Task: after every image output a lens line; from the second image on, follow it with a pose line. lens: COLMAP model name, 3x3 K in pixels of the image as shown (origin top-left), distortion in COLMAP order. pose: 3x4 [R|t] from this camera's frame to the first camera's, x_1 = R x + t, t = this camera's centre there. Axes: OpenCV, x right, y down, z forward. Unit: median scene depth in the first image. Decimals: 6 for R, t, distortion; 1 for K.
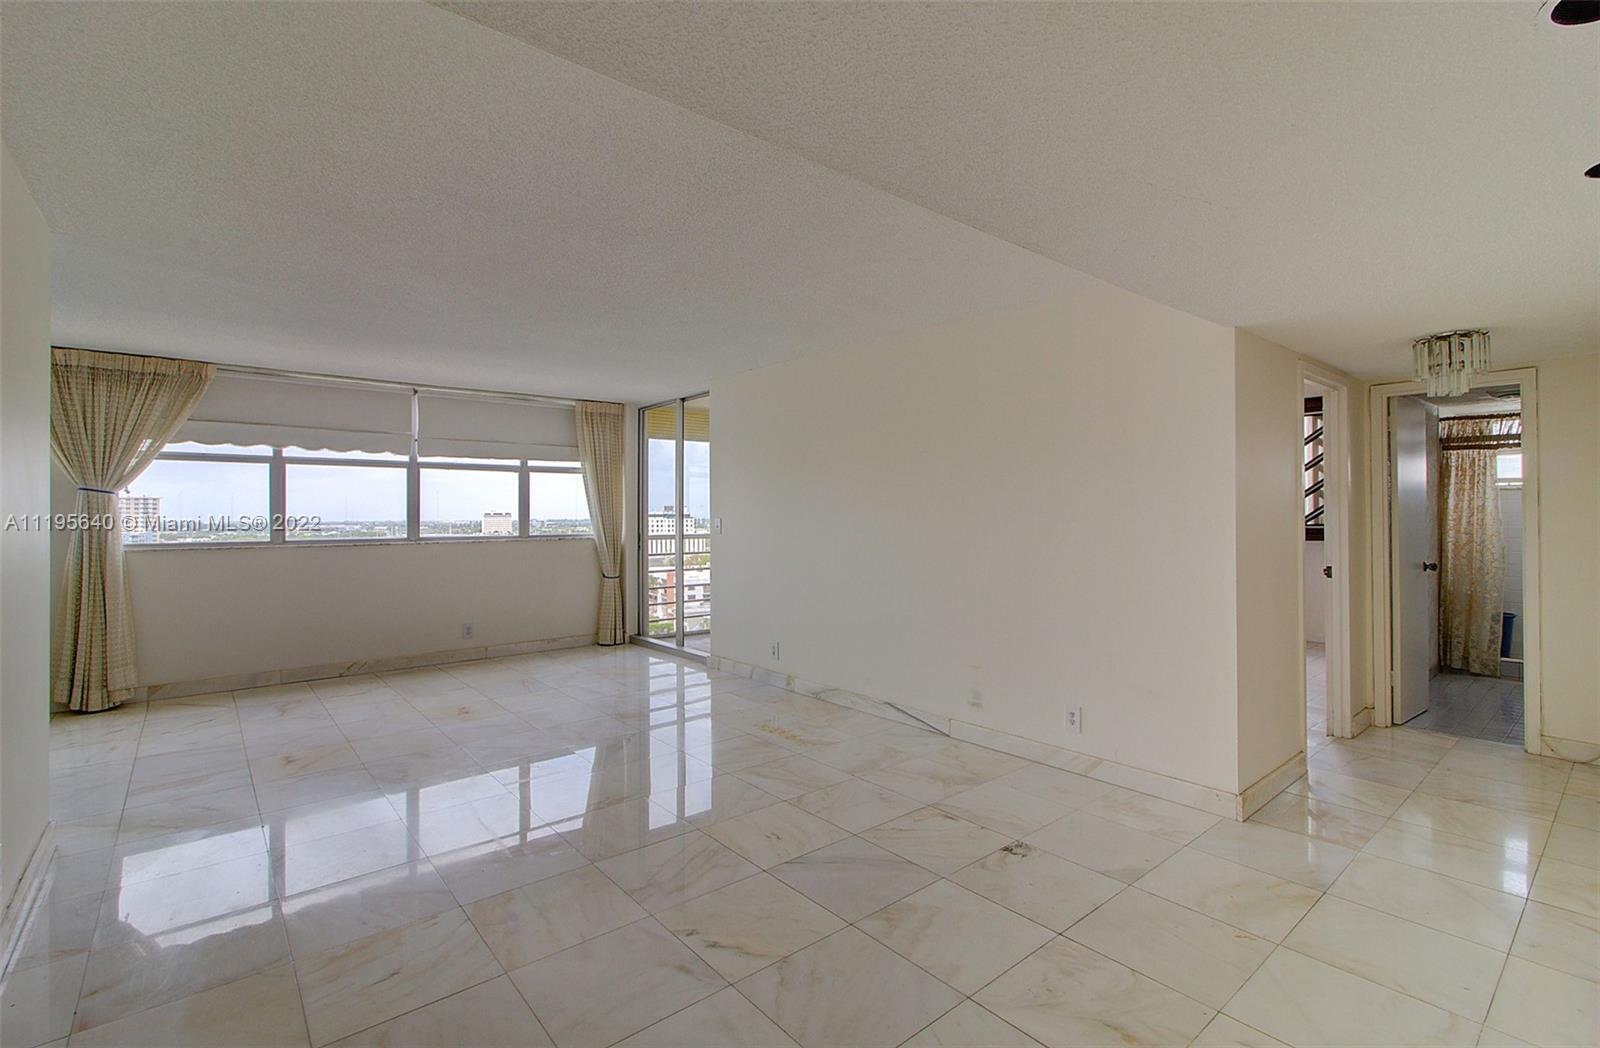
lens RADIAL K [[721.3, 0, 808.8], [0, 721.3, 515.8], [0, 0, 1]] dist [-0.008667, 0.000425]
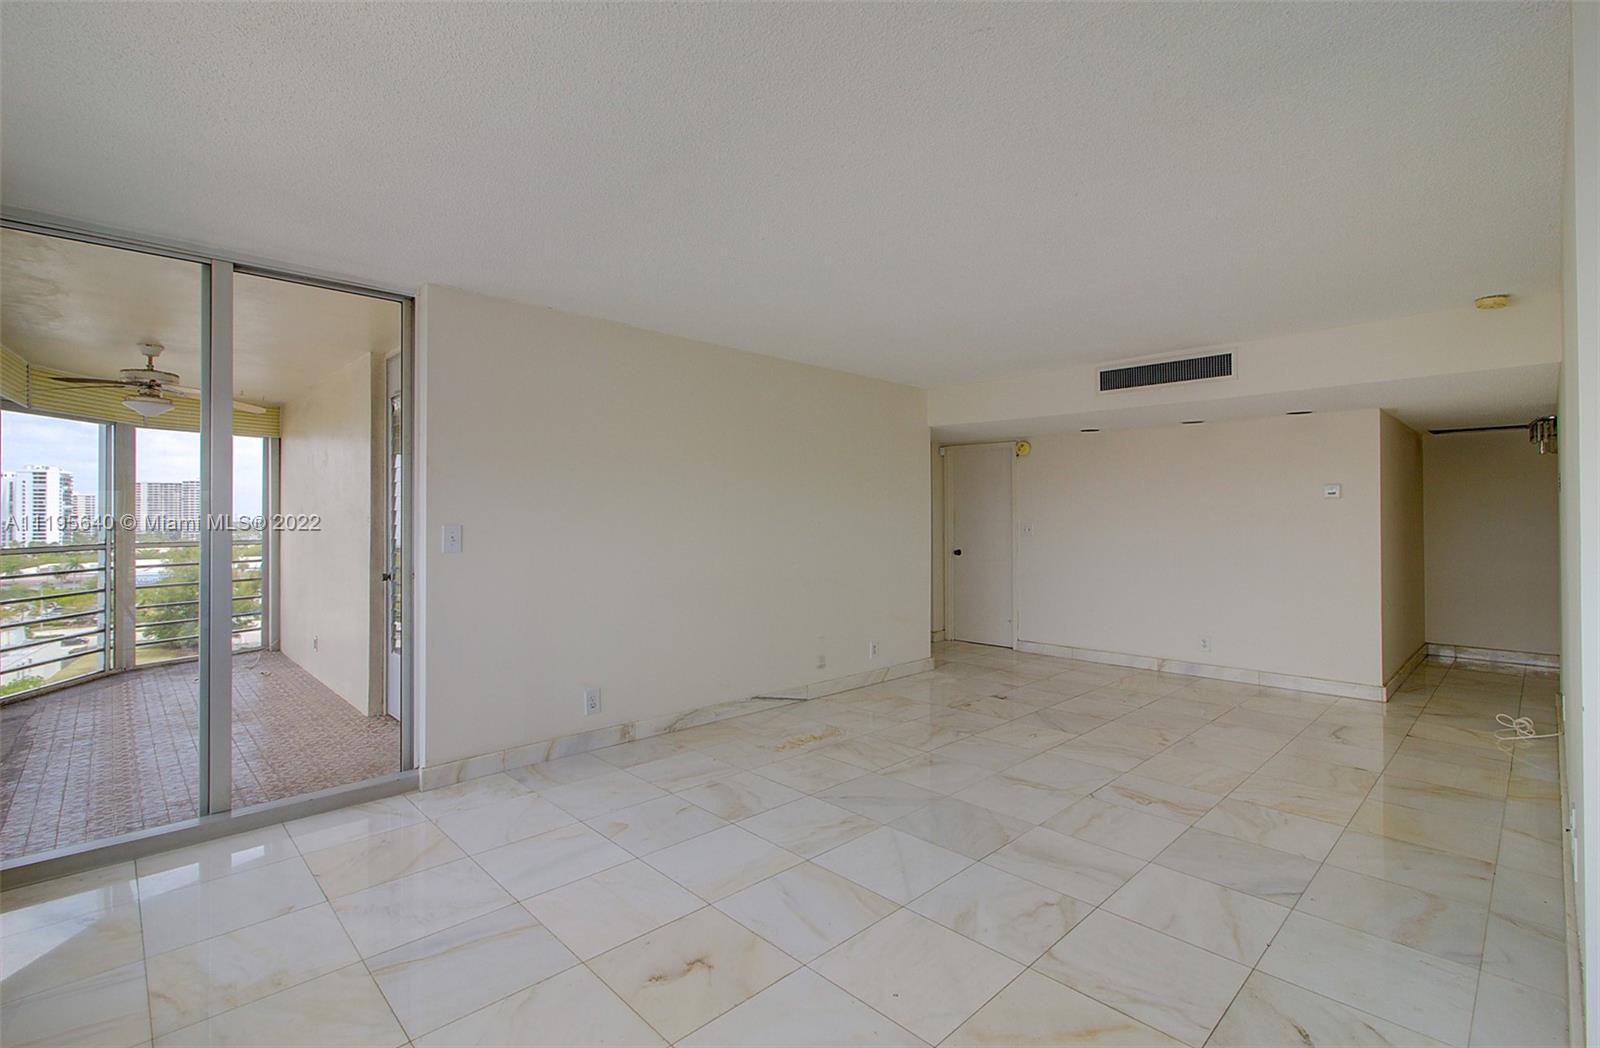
lens RADIAL K [[721.3, 0, 808.8], [0, 721.3, 515.8], [0, 0, 1]] dist [-0.008667, 0.000425]
pose [[-0.077724, 0.015838, 0.996849, -0.805879], [-0.003920, 0.999861, -0.016192, 0.008699], [-0.996967, -0.005166, -0.077651, 0.847332]]
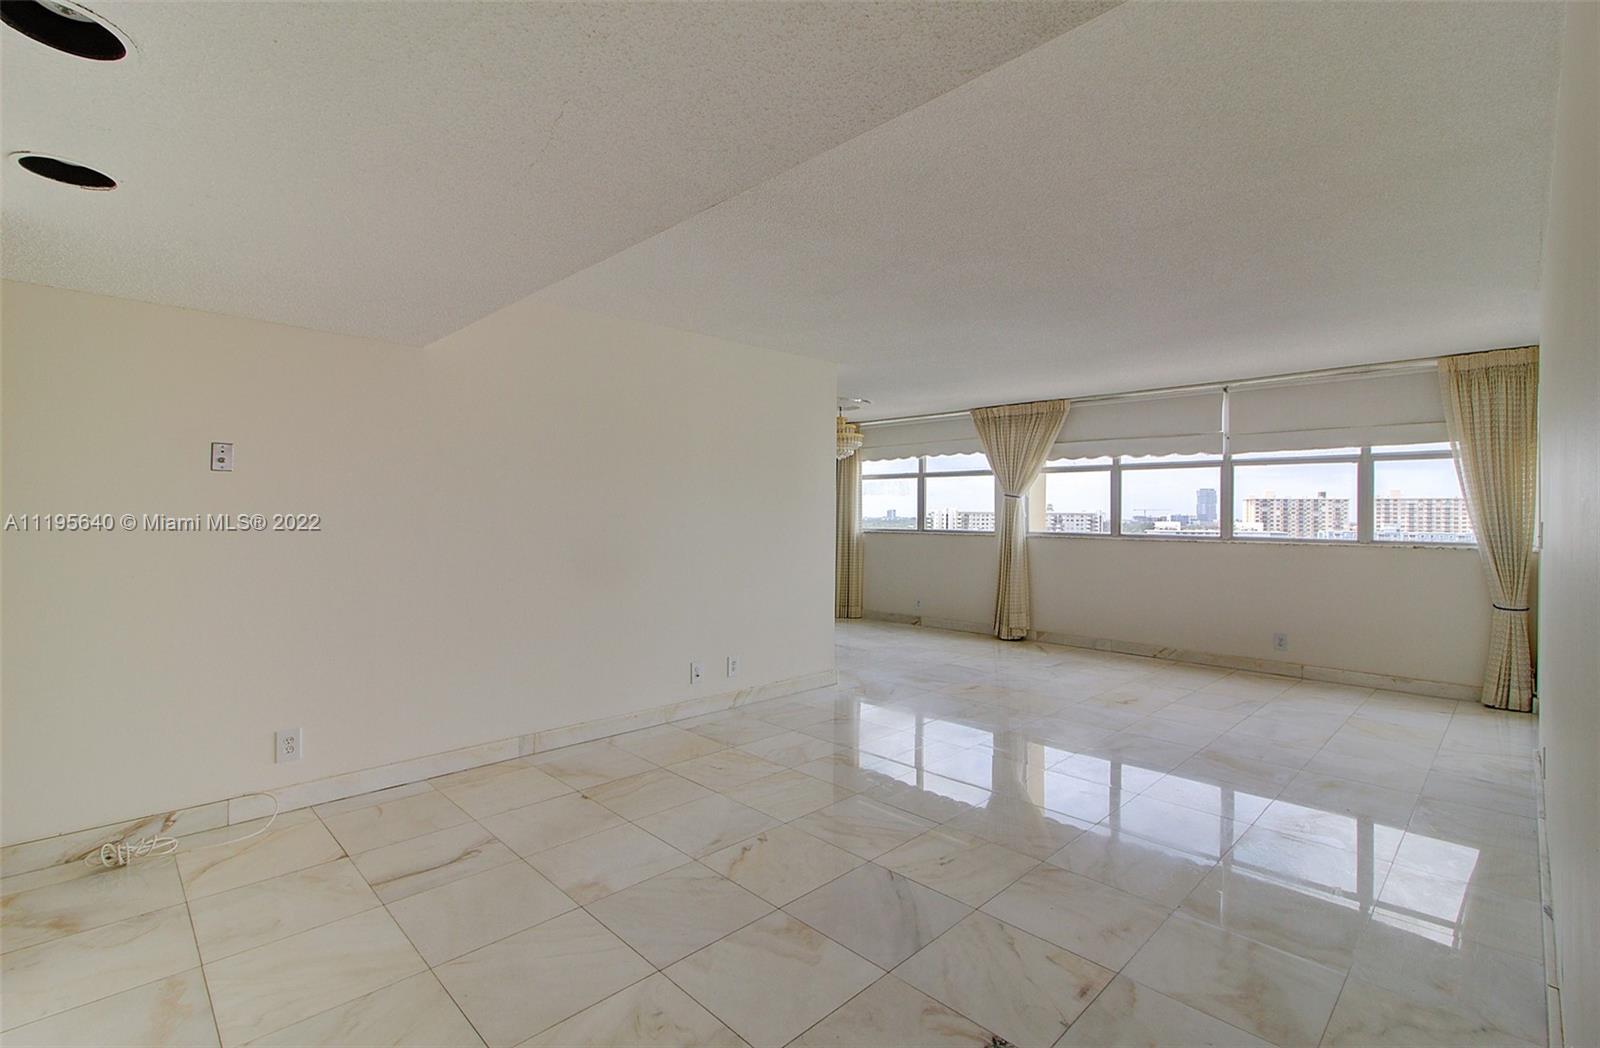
lens RADIAL K [[721.3, 0, 808.8], [0, 721.3, 515.8], [0, 0, 1]] dist [-0.008667, 0.000425]
pose [[0.083977, 0.009172, -0.996425, 0.456600], [-0.007366, 0.999936, 0.008584, -0.002737], [0.996440, 0.006618, 0.084039, 0.399136]]
